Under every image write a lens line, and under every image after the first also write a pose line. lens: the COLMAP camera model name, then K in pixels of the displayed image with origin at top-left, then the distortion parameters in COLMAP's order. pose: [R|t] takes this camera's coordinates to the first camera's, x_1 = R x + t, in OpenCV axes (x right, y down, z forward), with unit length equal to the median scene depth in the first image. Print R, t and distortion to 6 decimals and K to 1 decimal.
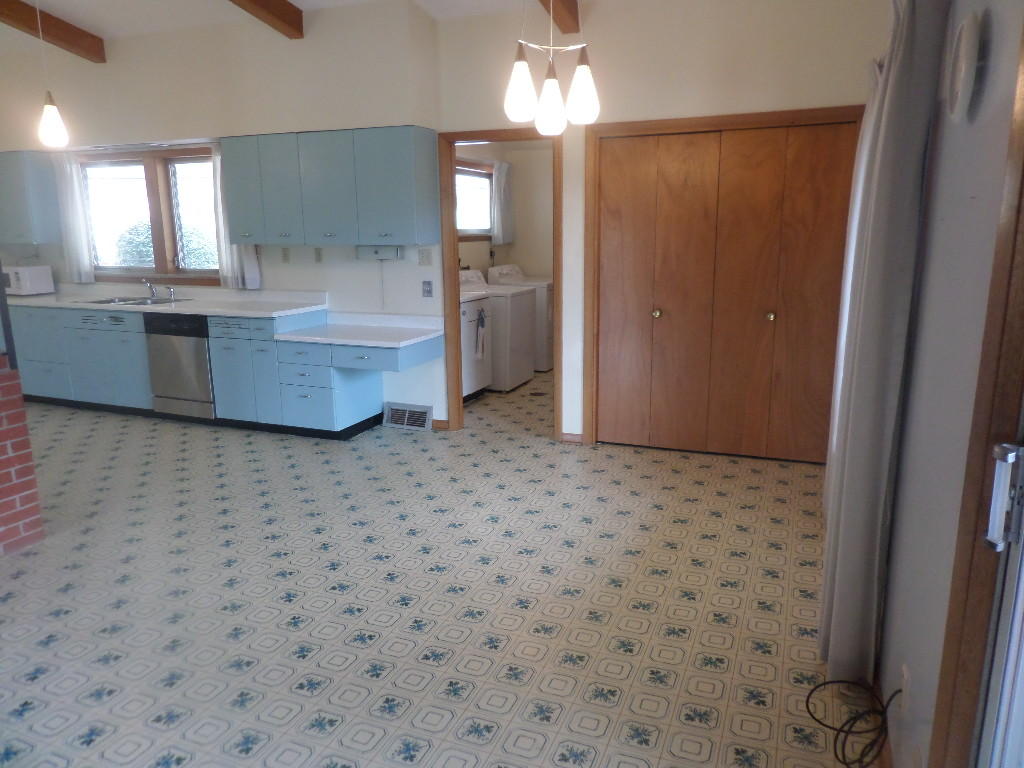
lens RADIAL K [[727.9, 0, 508.6], [0, 727.9, 393.2], [0, 0, 1]] dist [-0.006289, 0.006829]
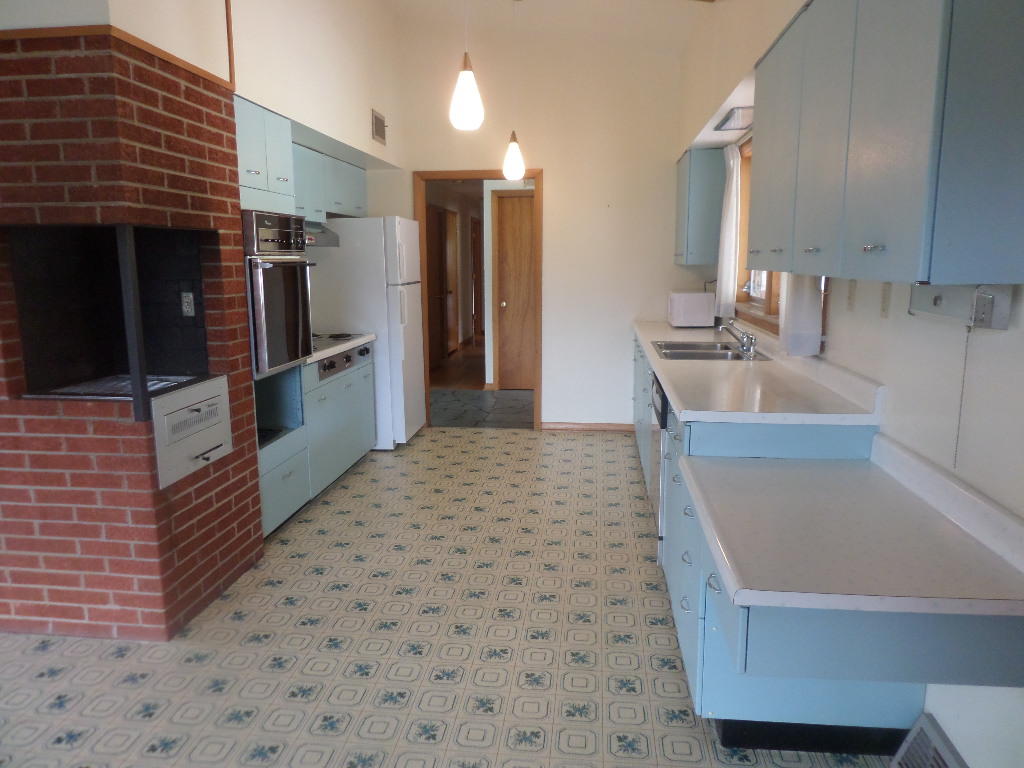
lens RADIAL K [[727.9, 0, 515.9], [0, 727.9, 383.9], [0, 0, 1]] dist [-0.006289, 0.006829]
pose [[0.268300, 0.161469, -0.949707, 0.087999], [-0.207242, 0.972444, 0.106787, -0.136920], [0.940779, 0.168169, 0.294370, 0.664857]]
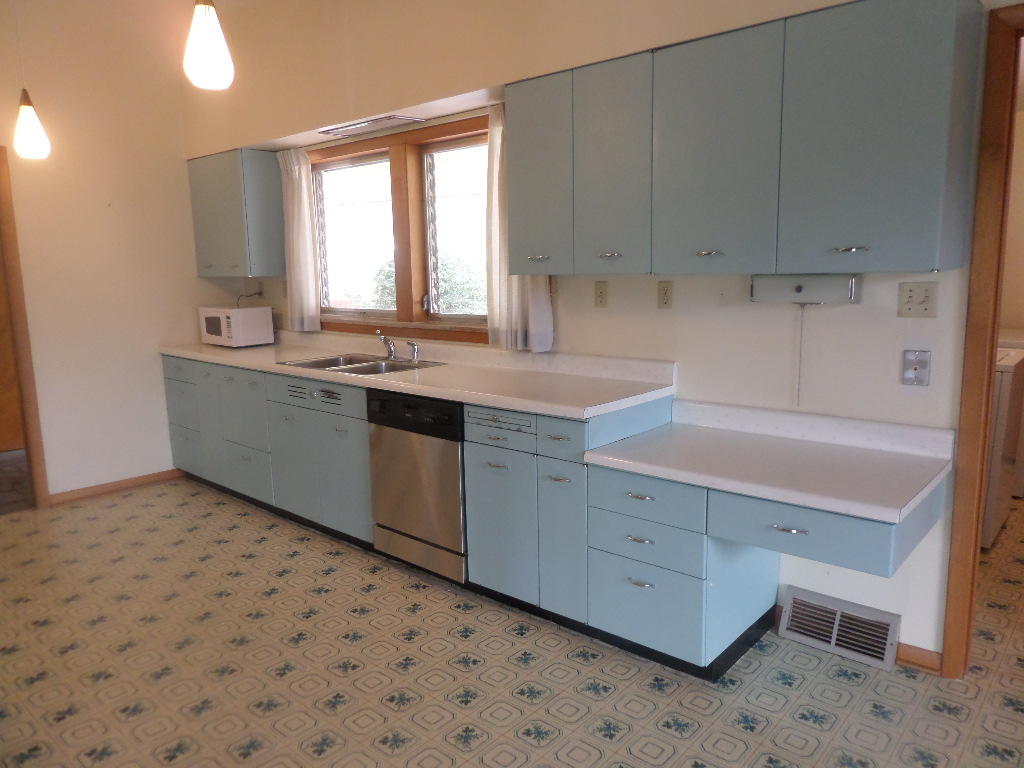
lens RADIAL K [[727.9, 0, 501.2], [0, 727.9, 381.8], [0, 0, 1]] dist [-0.006289, 0.006829]
pose [[0.941429, 0.039902, -0.334843, -0.186953], [-0.060273, 0.996895, -0.050666, -0.088237], [0.331781, 0.067881, 0.940911, 0.448465]]
